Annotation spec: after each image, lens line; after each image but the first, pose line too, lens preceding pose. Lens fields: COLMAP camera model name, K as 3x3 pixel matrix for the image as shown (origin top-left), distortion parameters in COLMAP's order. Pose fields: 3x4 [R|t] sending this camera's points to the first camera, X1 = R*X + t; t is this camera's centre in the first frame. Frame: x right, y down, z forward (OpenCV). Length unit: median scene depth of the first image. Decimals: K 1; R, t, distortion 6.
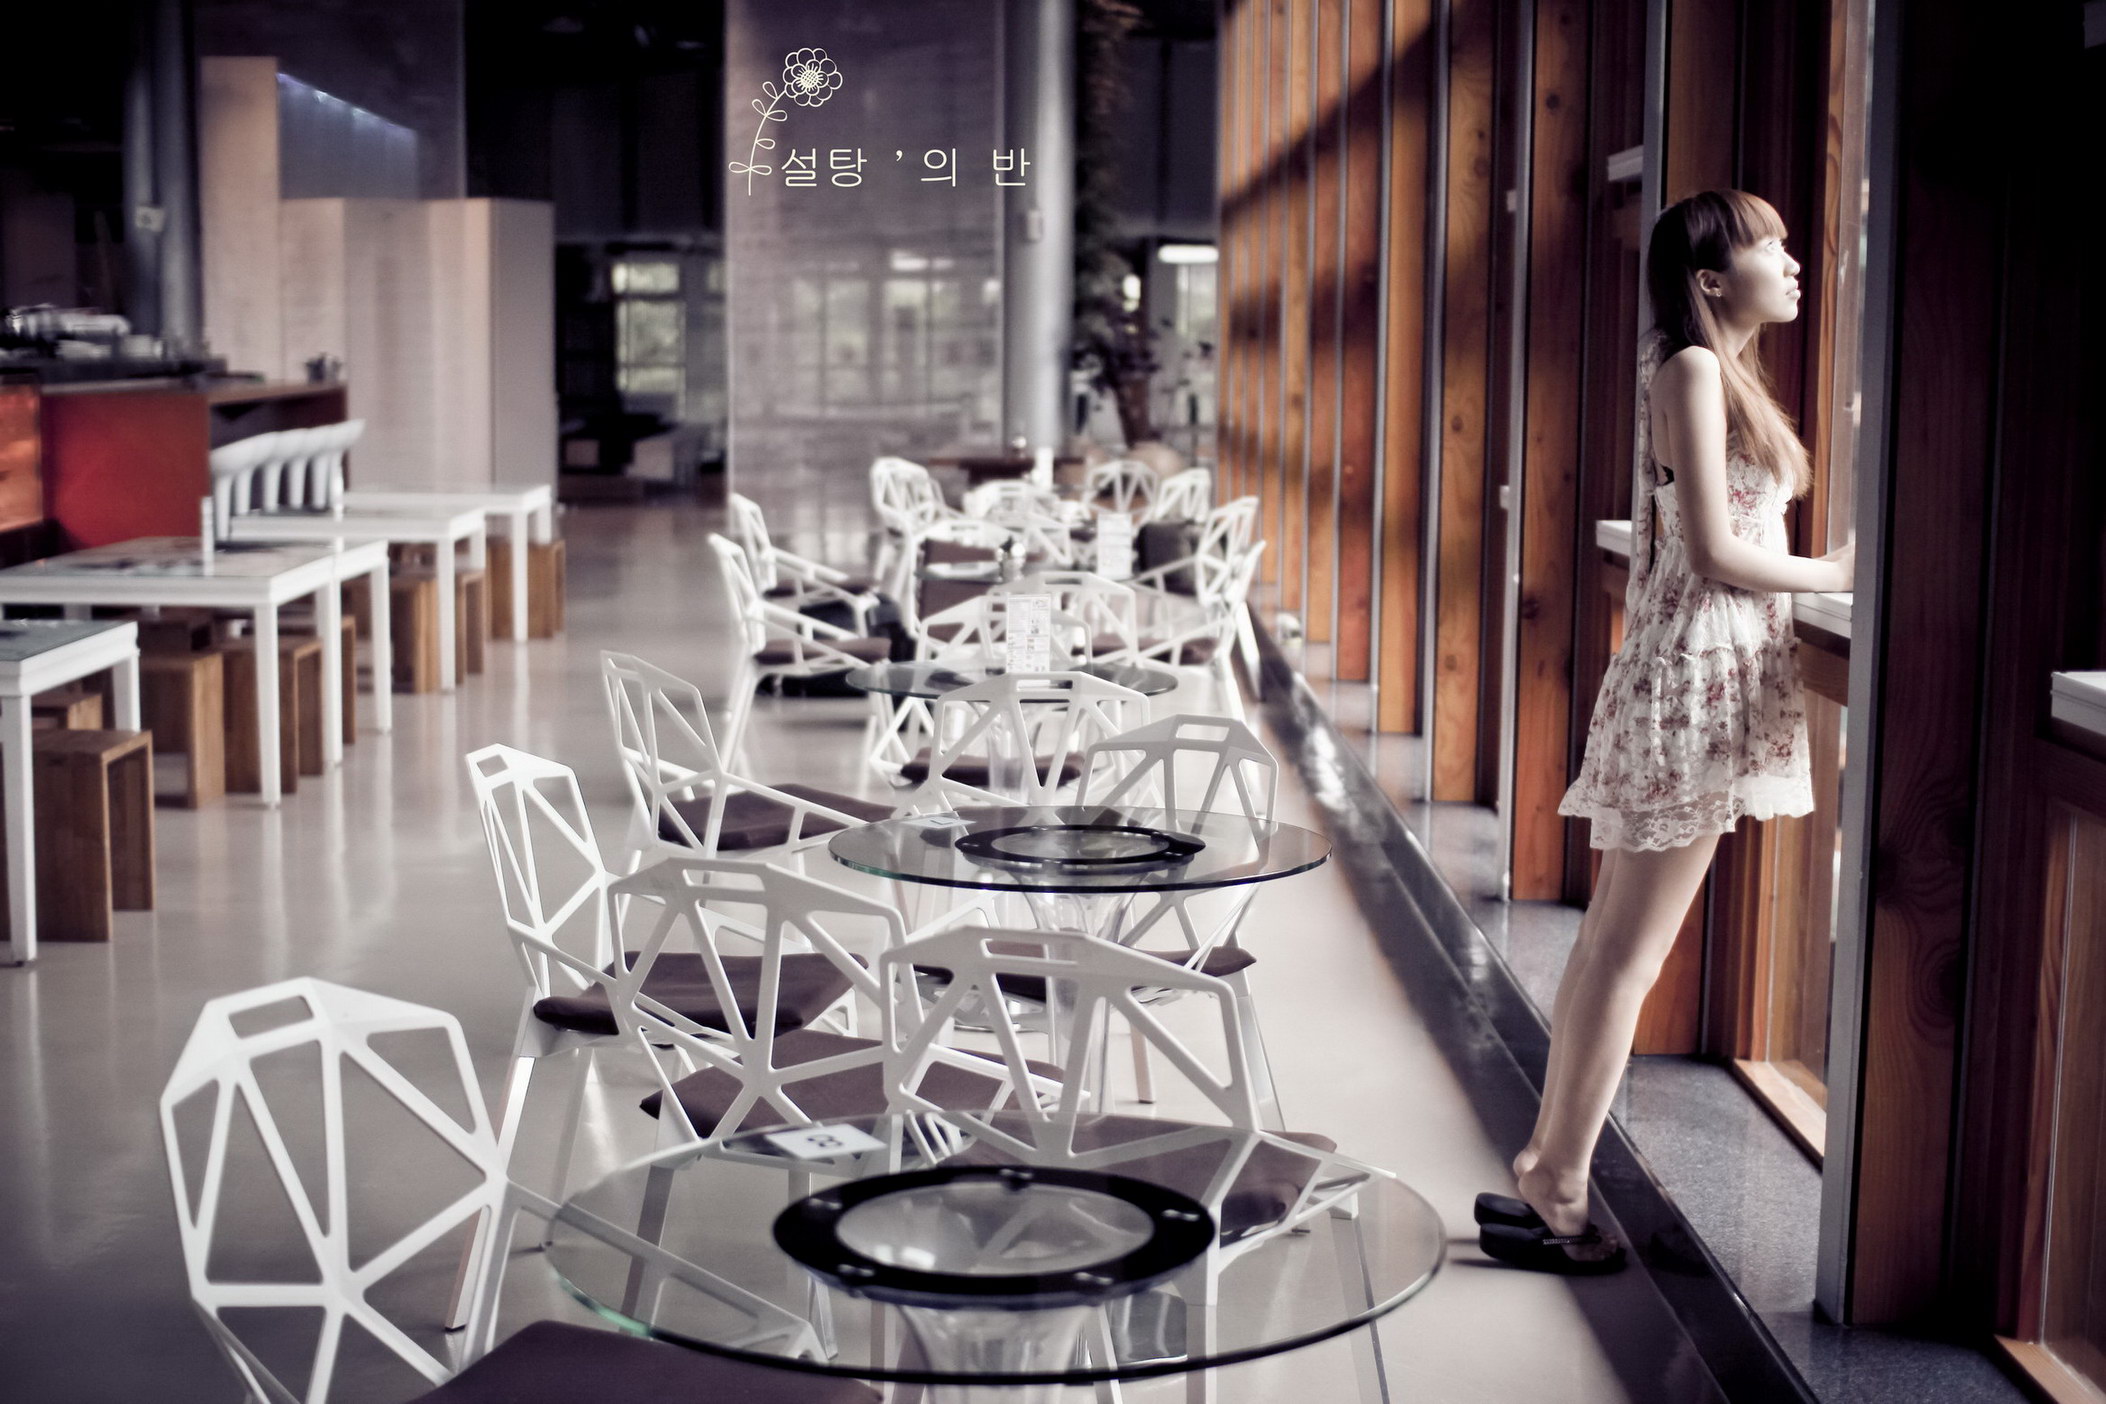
lens RADIAL K [[2964.5, 0, 1053.0], [0, 2964.5, 702.0], [0, 0, 1]] dist [-0.152599, 0.138140]
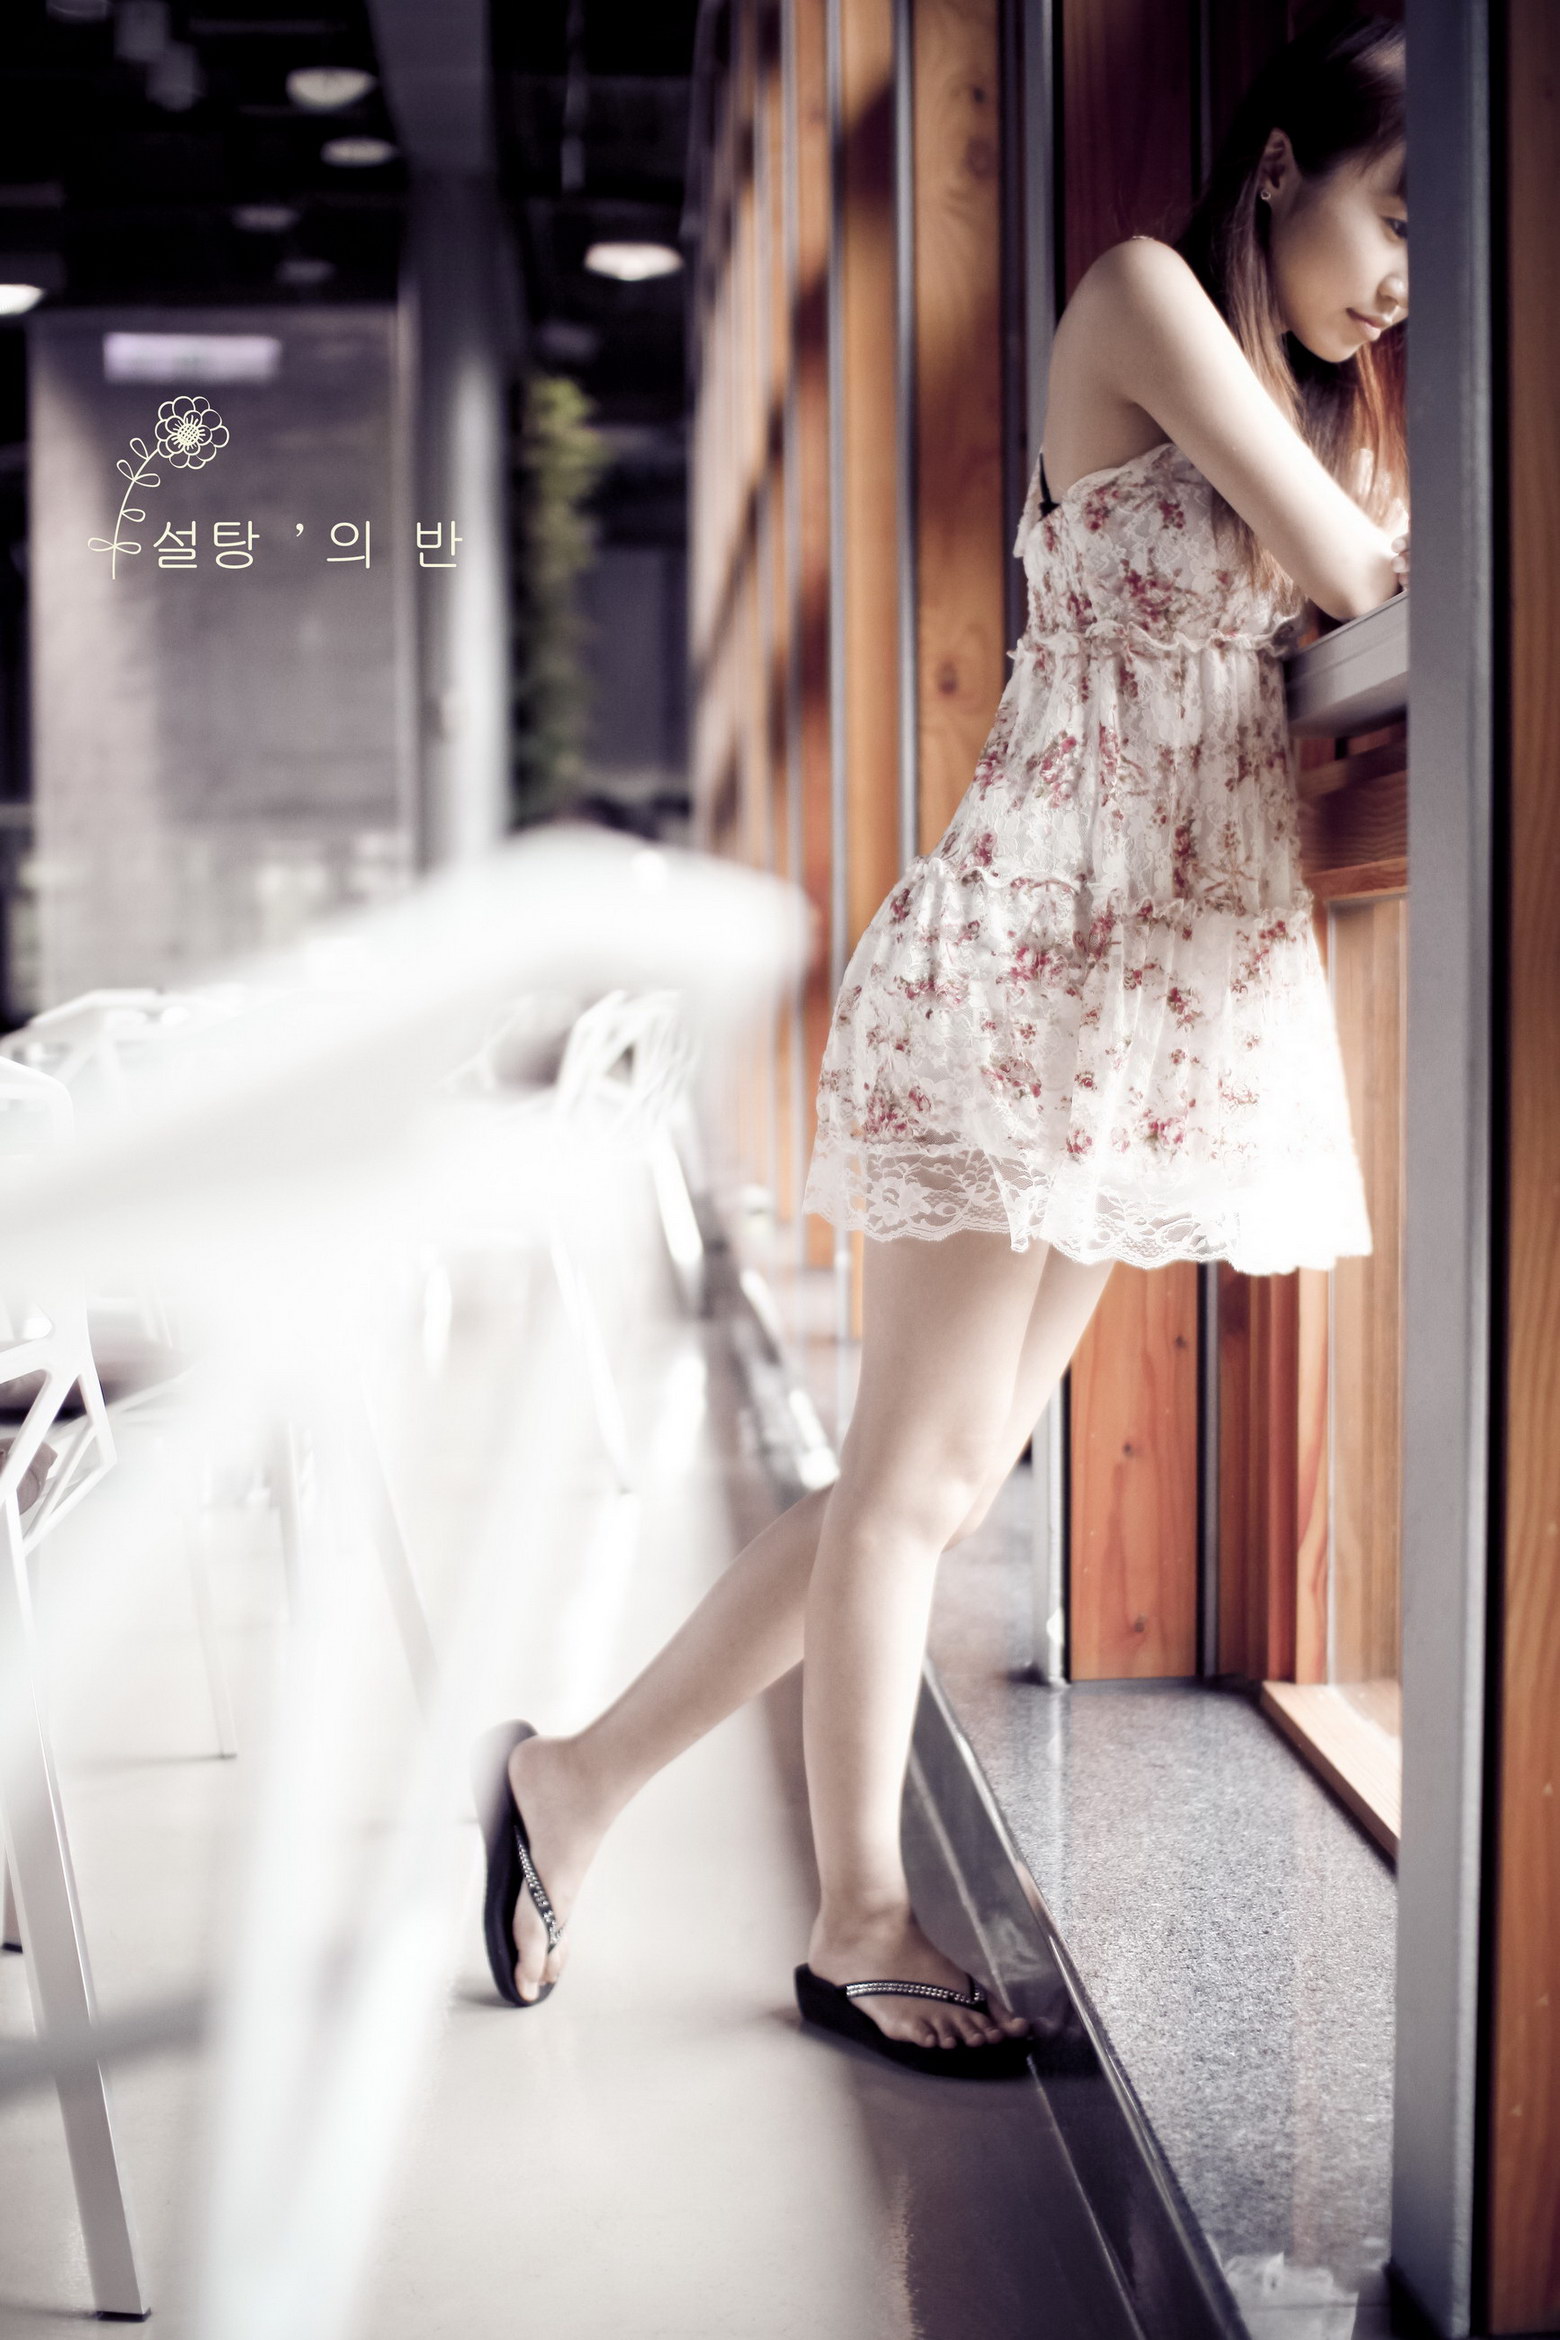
lens RADIAL K [[3293.9, 0, 780.0], [0, 3293.9, 1170.0], [0, 0, 1]] dist [-0.152599, 0.138140]
pose [[0.998503, -0.023589, 0.049354, 0.080688], [0.026823, 0.997464, -0.065929, 0.022278], [-0.047674, 0.067154, 0.996603, 0.467231]]
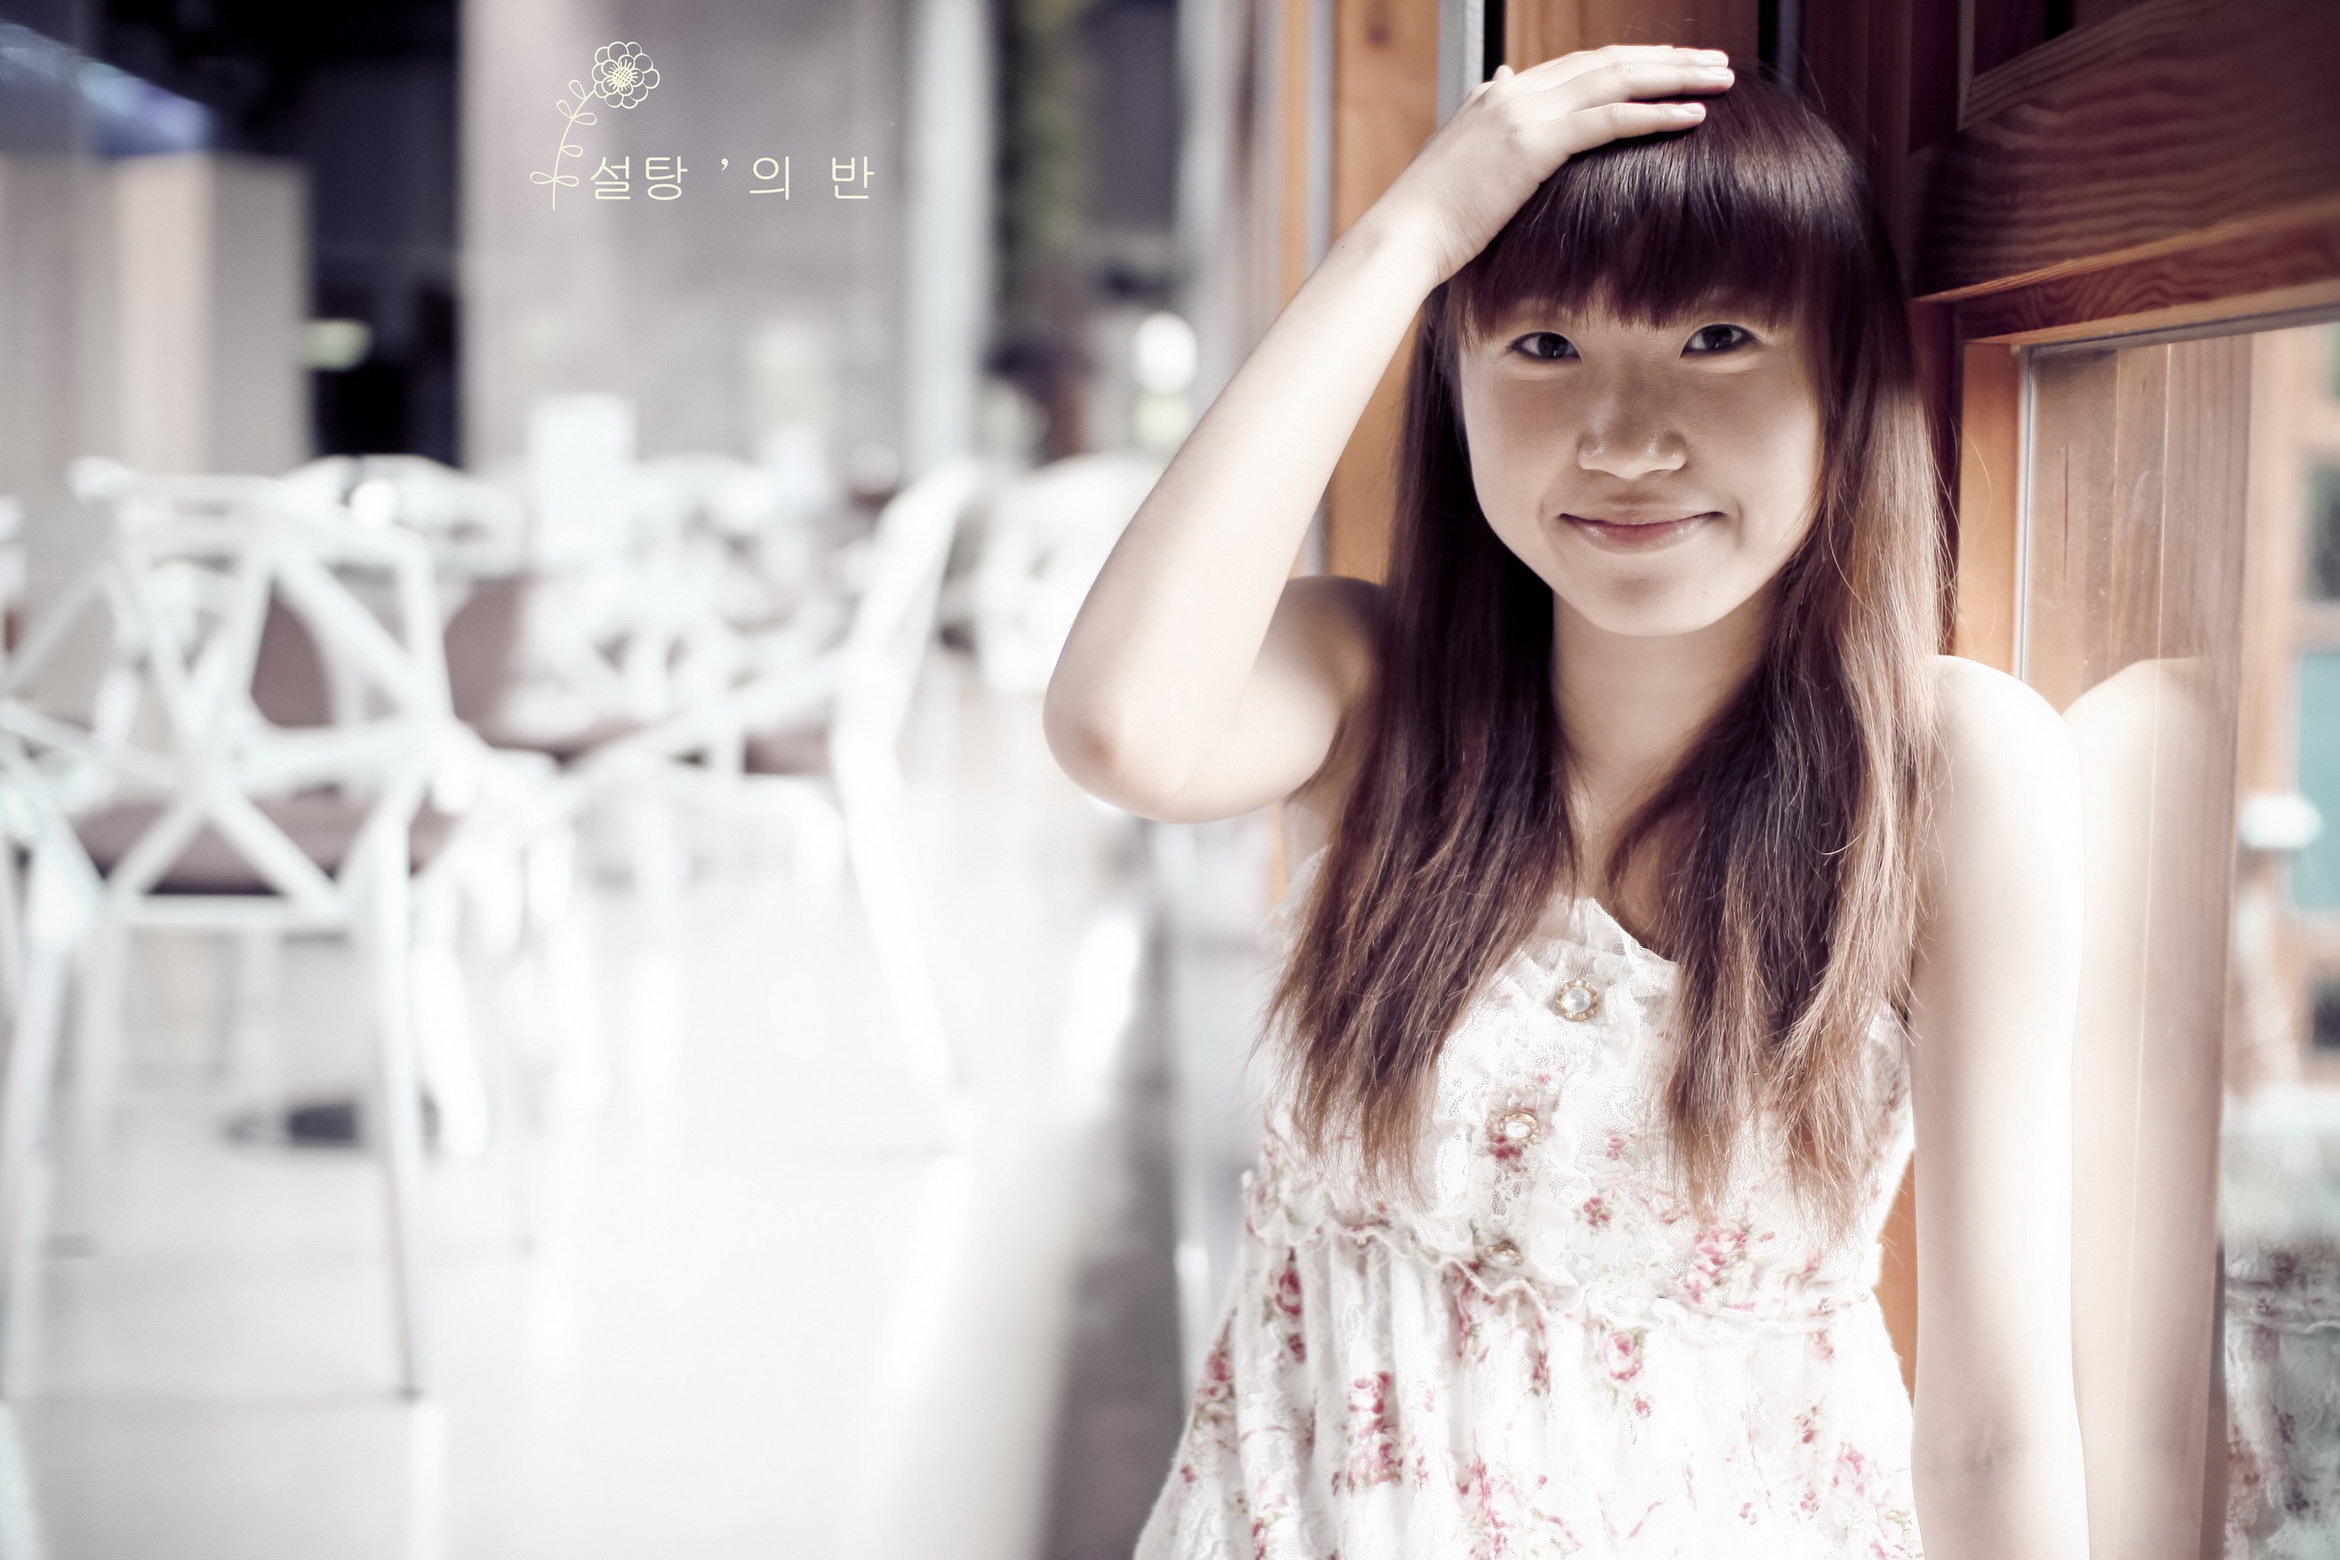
lens RADIAL K [[3361.9, 0, 1170.0], [0, 3361.9, 780.0], [0, 0, 1]] dist [-0.447555, 0.017560]
pose [[0.999989, -0.001775, 0.004378, 0.112297], [0.001899, 0.999591, -0.028519, -0.000068], [-0.004325, 0.028527, 0.999584, 0.640992]]
